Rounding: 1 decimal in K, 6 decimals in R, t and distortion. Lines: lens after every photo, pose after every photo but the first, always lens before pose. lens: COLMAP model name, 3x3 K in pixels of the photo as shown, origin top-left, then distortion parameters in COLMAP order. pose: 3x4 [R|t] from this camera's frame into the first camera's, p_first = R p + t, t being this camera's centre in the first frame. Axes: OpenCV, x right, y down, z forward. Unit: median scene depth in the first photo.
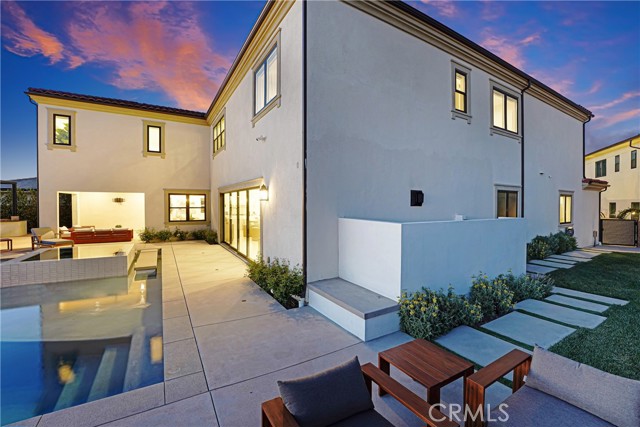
lens RADIAL K [[274.5, 0, 329.9], [0, 274.5, 204.3], [0, 0, 1]] dist [-0.023564, 0.001211]
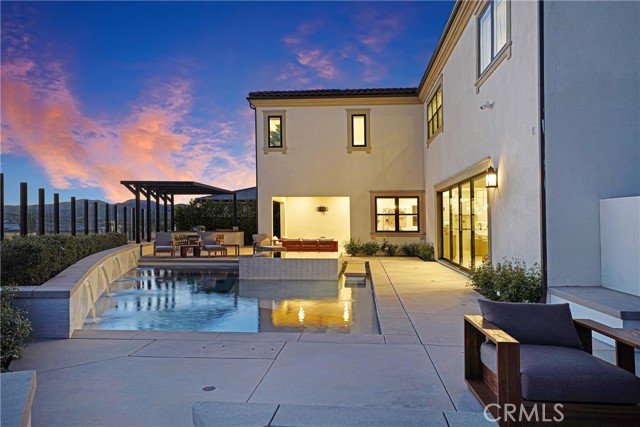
lens RADIAL K [[441.0, 0, 332.9], [0, 441.0, 223.3], [0, 0, 1]] dist [0.017321, 0.015877]
pose [[0.815210, -0.008514, -0.579103, 0.071068], [0.005209, 0.999959, -0.007369, 0.061030], [0.579142, 0.002991, 0.815221, -0.161060]]
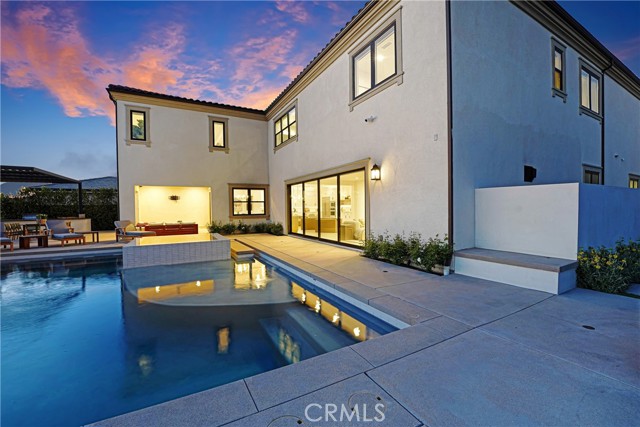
lens RADIAL K [[274.5, 0, 327.7], [0, 274.5, 210.8], [0, 0, 1]] dist [-0.023564, 0.001211]
pose [[0.999102, -0.021517, -0.036499, -0.256035], [0.021795, 0.999736, 0.007229, 0.059739], [0.036334, -0.008018, 0.999308, -0.015566]]
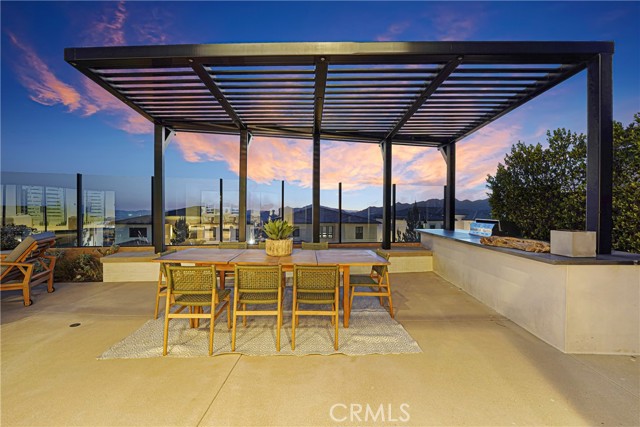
lens RADIAL K [[274.5, 0, 316.6], [0, 274.5, 212.7], [0, 0, 1]] dist [-0.023564, 0.001211]
pose [[-0.536430, 0.008193, -0.843905, -1.263114], [0.006067, 0.999964, 0.005852, 0.038766], [0.843923, -0.001981, -0.536461, 1.278447]]
